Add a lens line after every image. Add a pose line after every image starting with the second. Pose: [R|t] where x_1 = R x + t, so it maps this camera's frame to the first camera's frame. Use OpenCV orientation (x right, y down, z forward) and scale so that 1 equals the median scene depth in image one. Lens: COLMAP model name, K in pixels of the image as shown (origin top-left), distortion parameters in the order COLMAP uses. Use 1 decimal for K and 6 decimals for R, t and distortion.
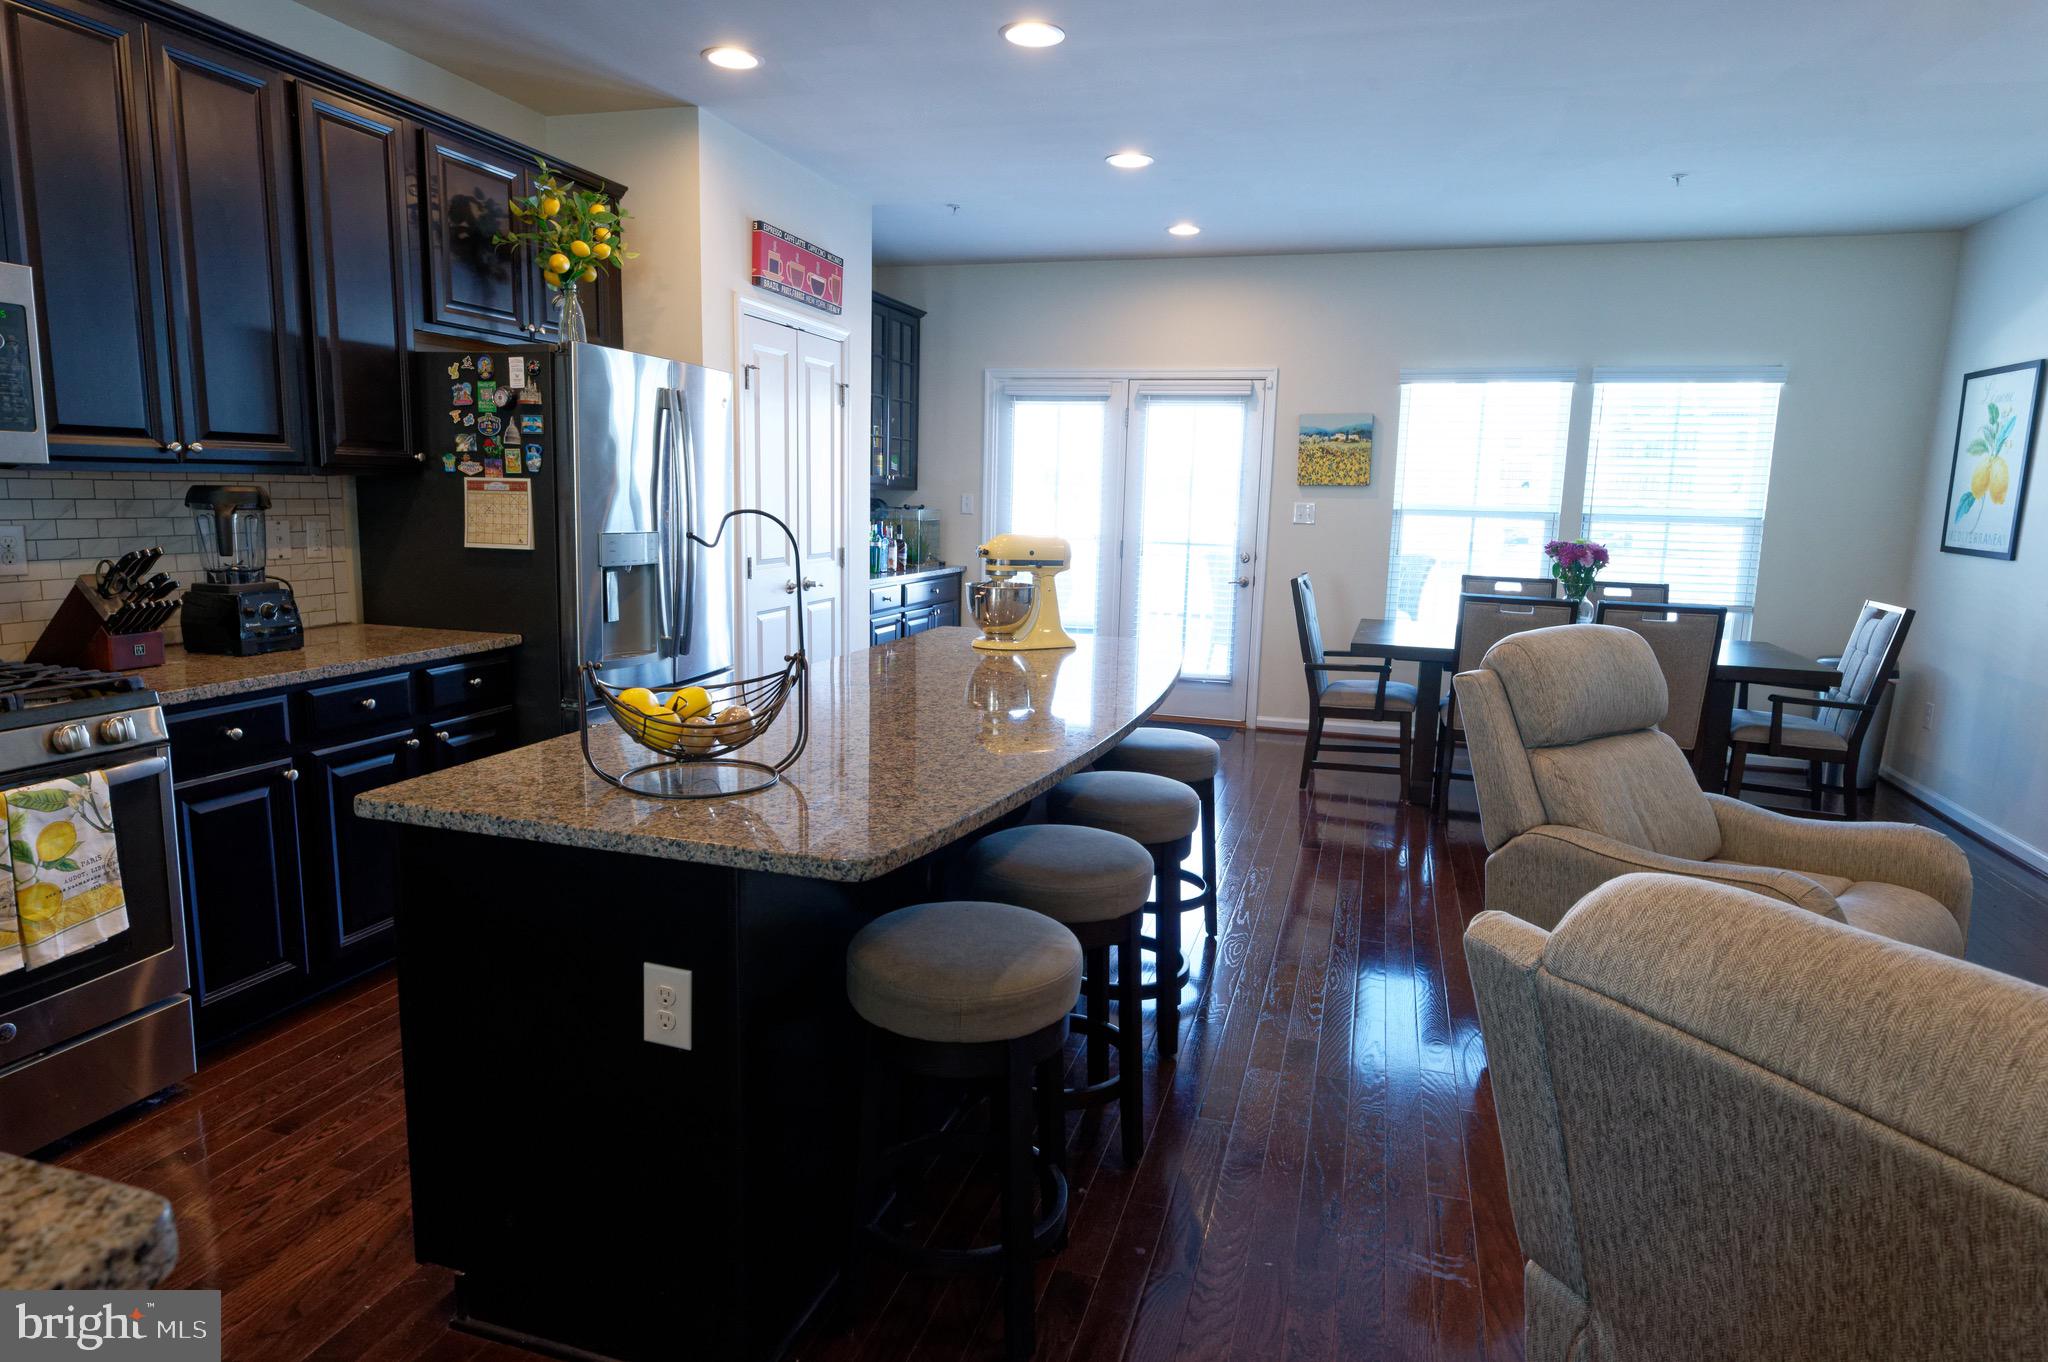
lens RADIAL K [[1187.4, 0, 1029.7], [0, 1187.4, 675.1], [0, 0, 1]] dist [-0.004276, -0.001688]
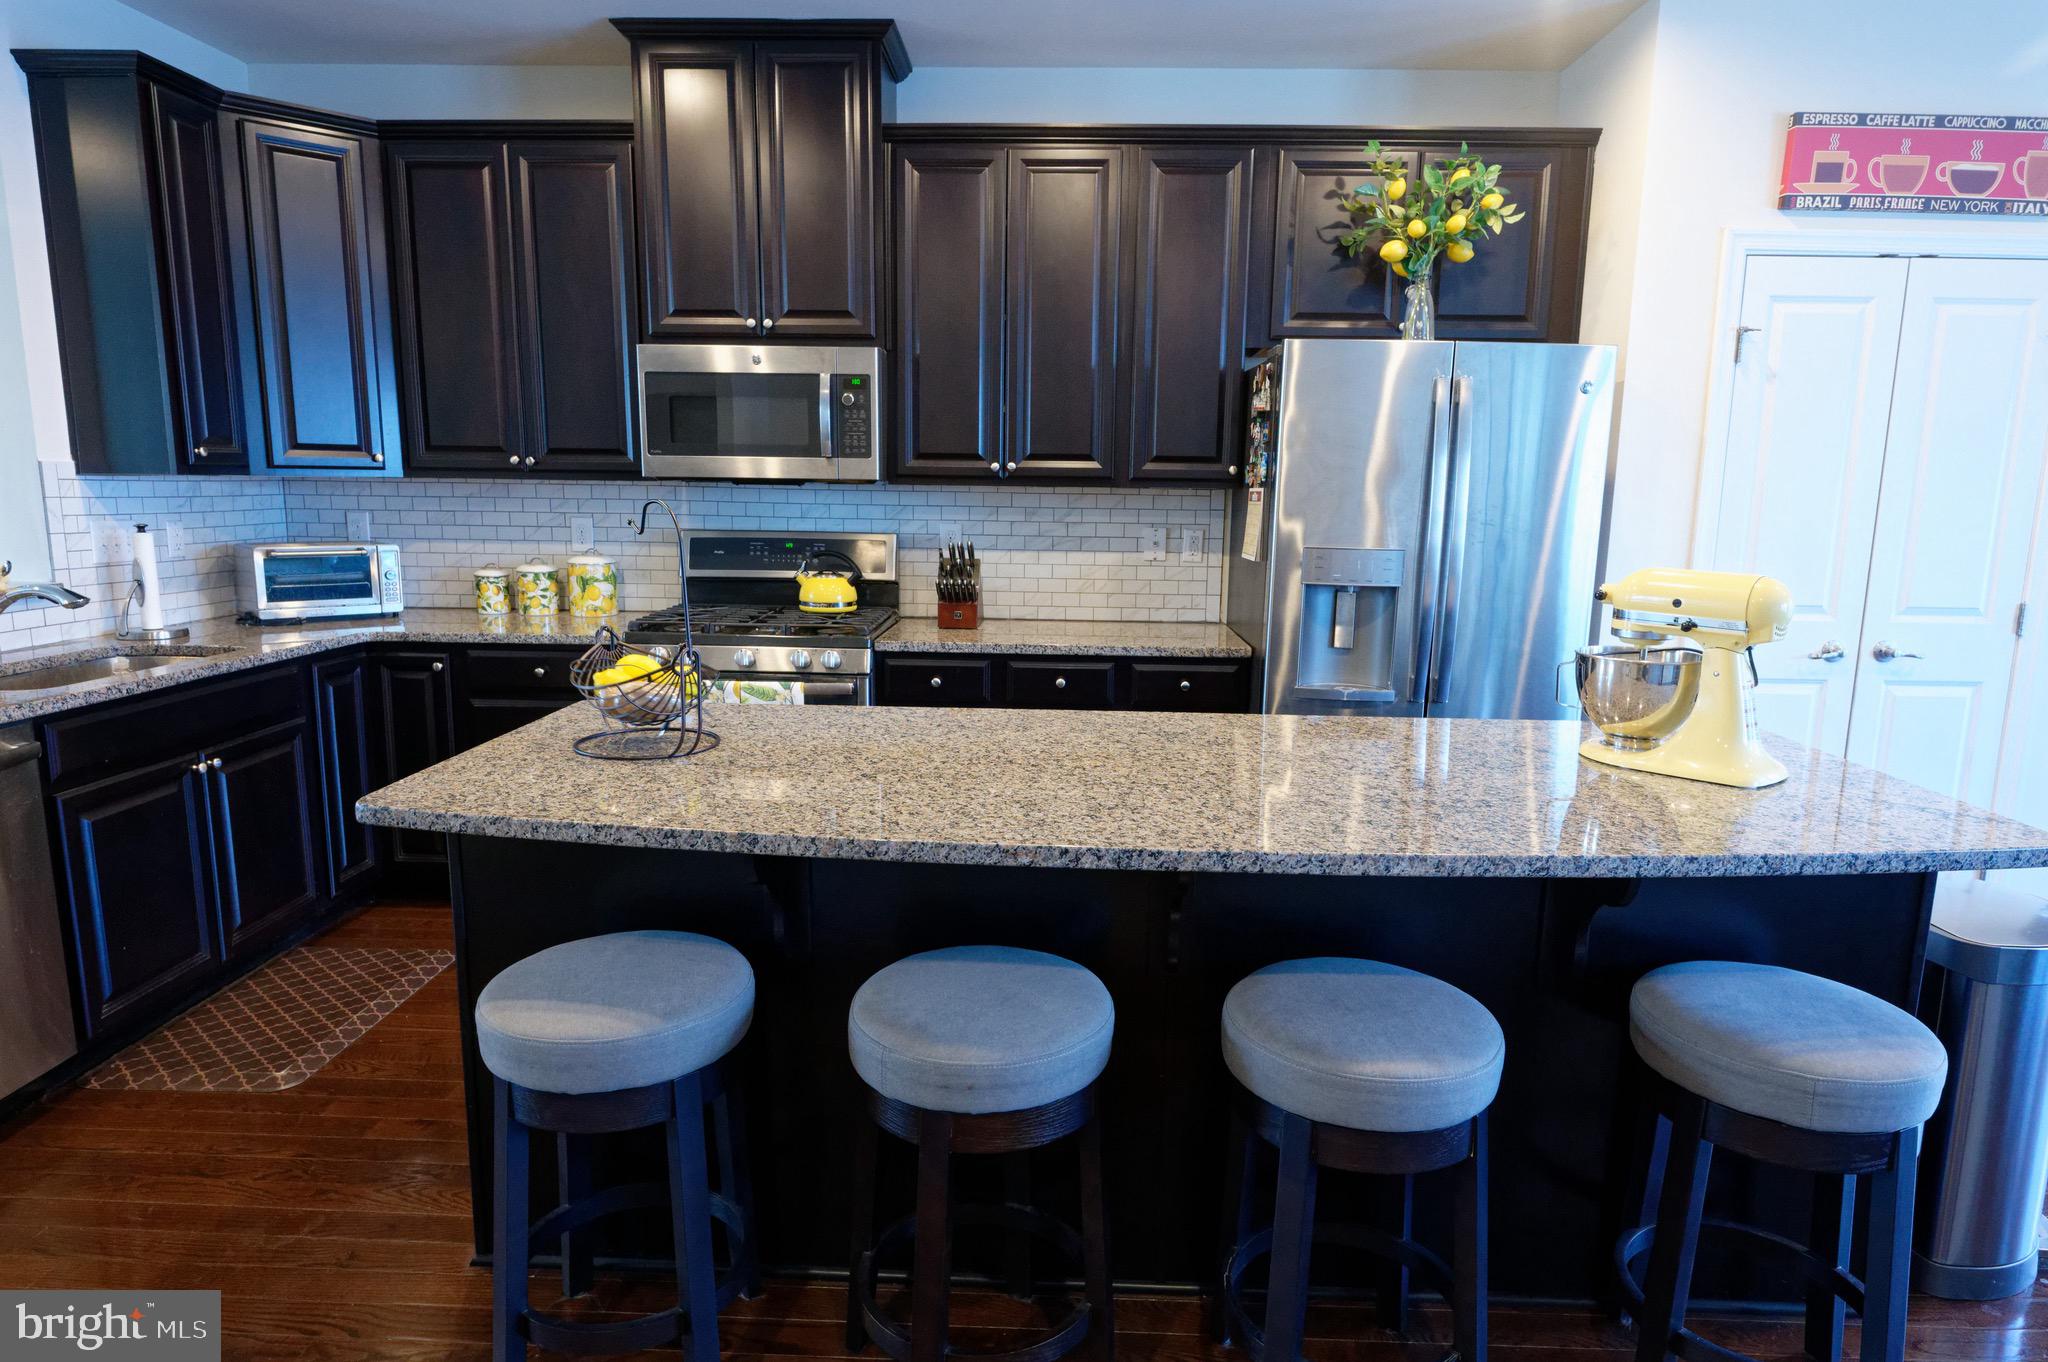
lens RADIAL K [[1187.4, 0, 1022.3], [0, 1187.4, 686.1], [0, 0, 1]] dist [-0.004276, -0.001688]
pose [[0.251513, 0.139760, -0.957710, 0.443490], [-0.158797, 0.982069, 0.101612, -0.068649], [0.954738, 0.126525, 0.269196, 0.528851]]
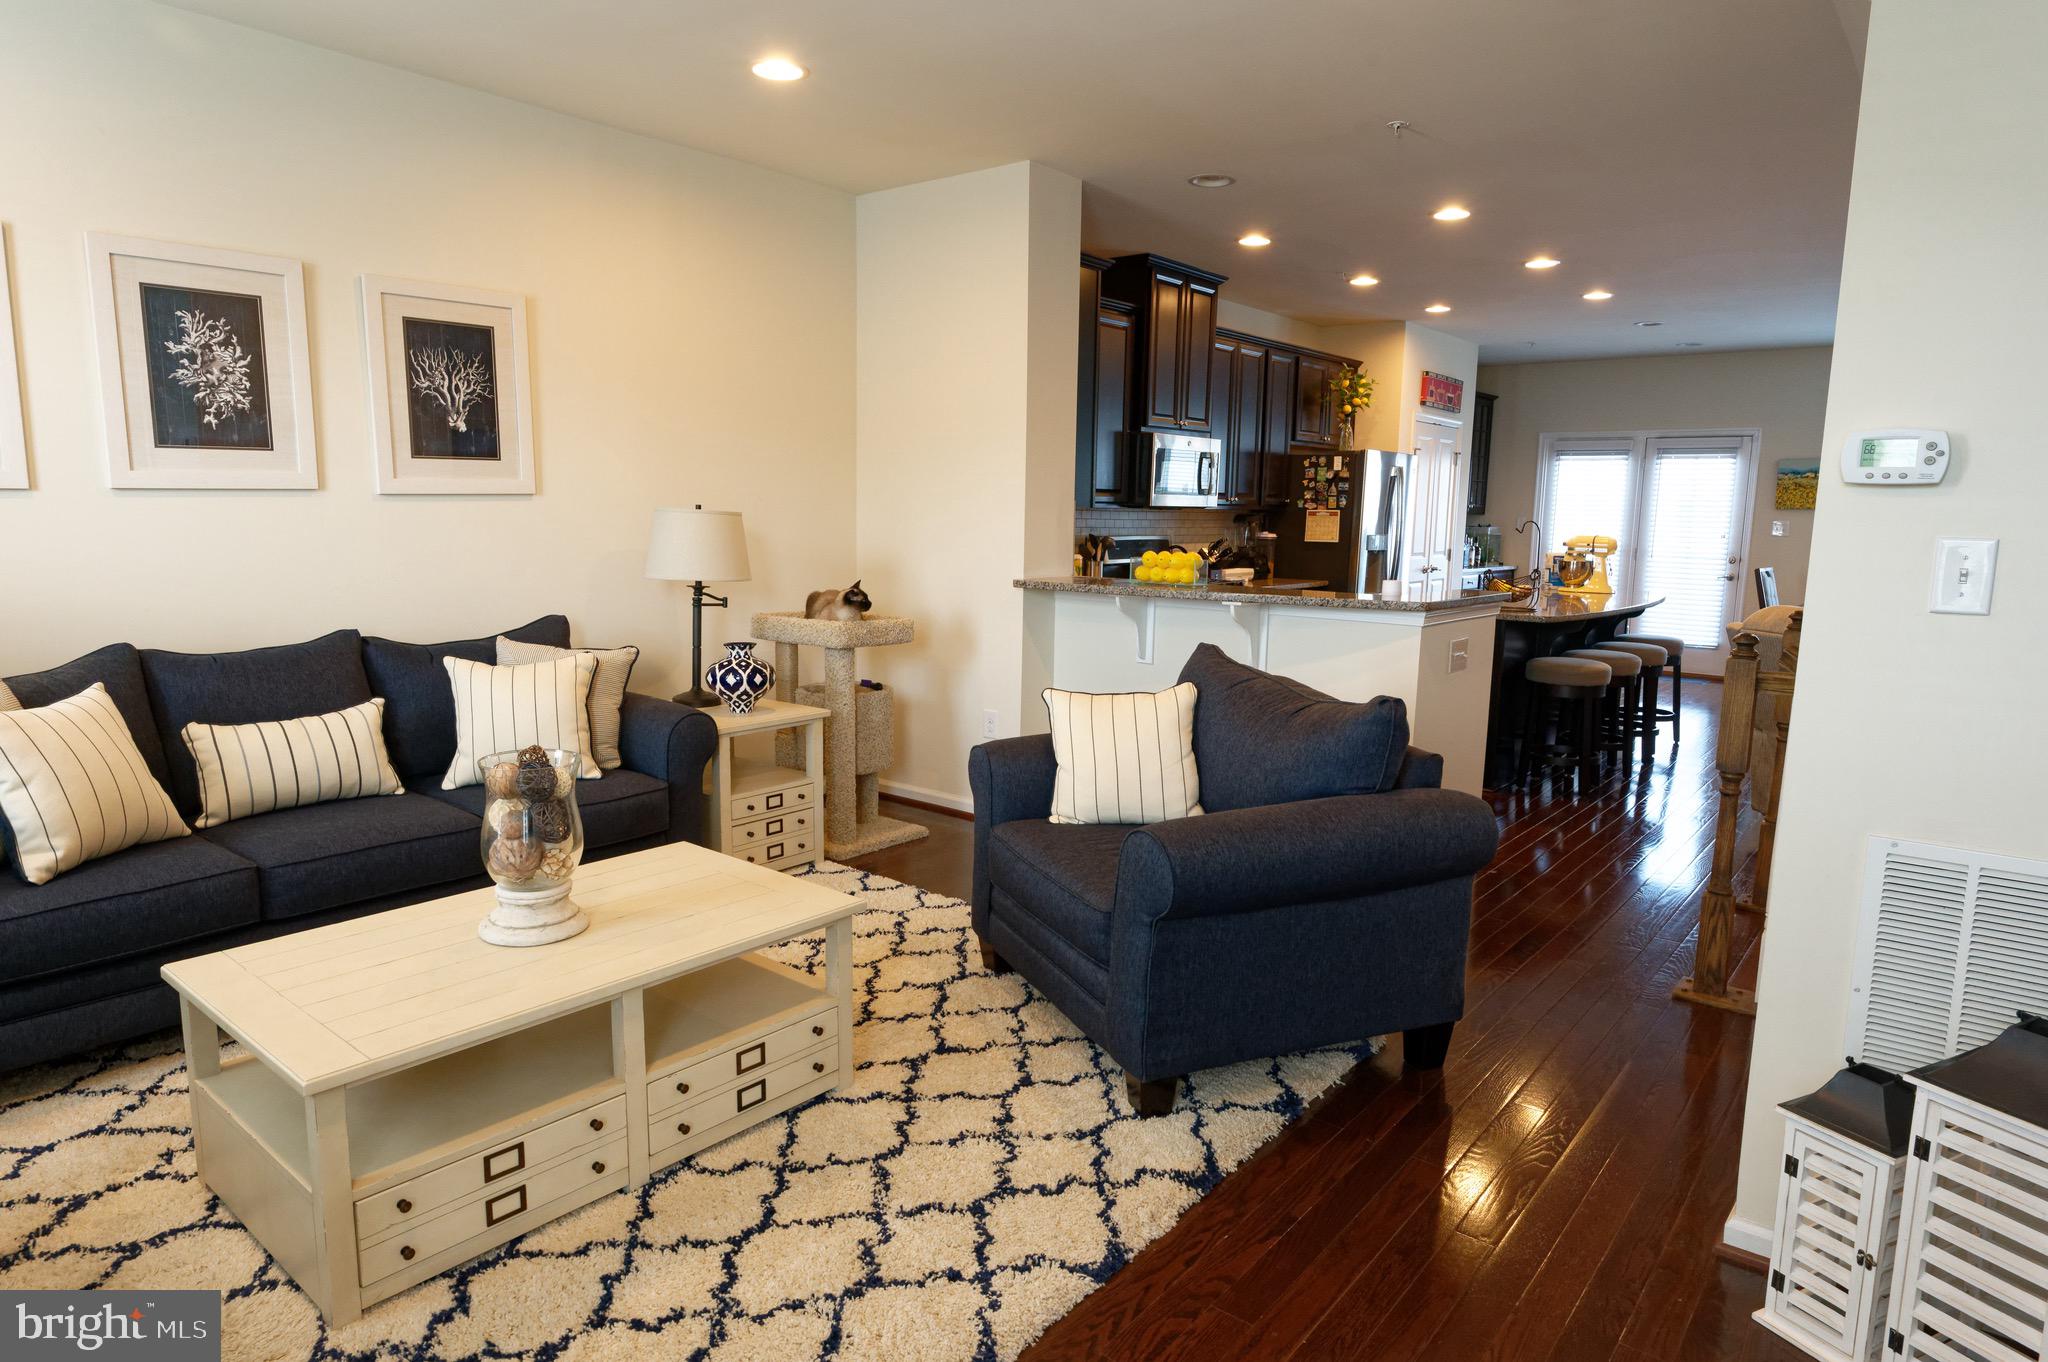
lens RADIAL K [[1187.4, 0, 1016.9], [0, 1187.4, 679.9], [0, 0, 1]] dist [-0.004276, -0.001688]
pose [[0.918956, 0.045496, -0.391728, -0.082349], [-0.052442, 0.998599, -0.007047, 0.185816], [0.390858, 0.027019, 0.920054, -1.187120]]
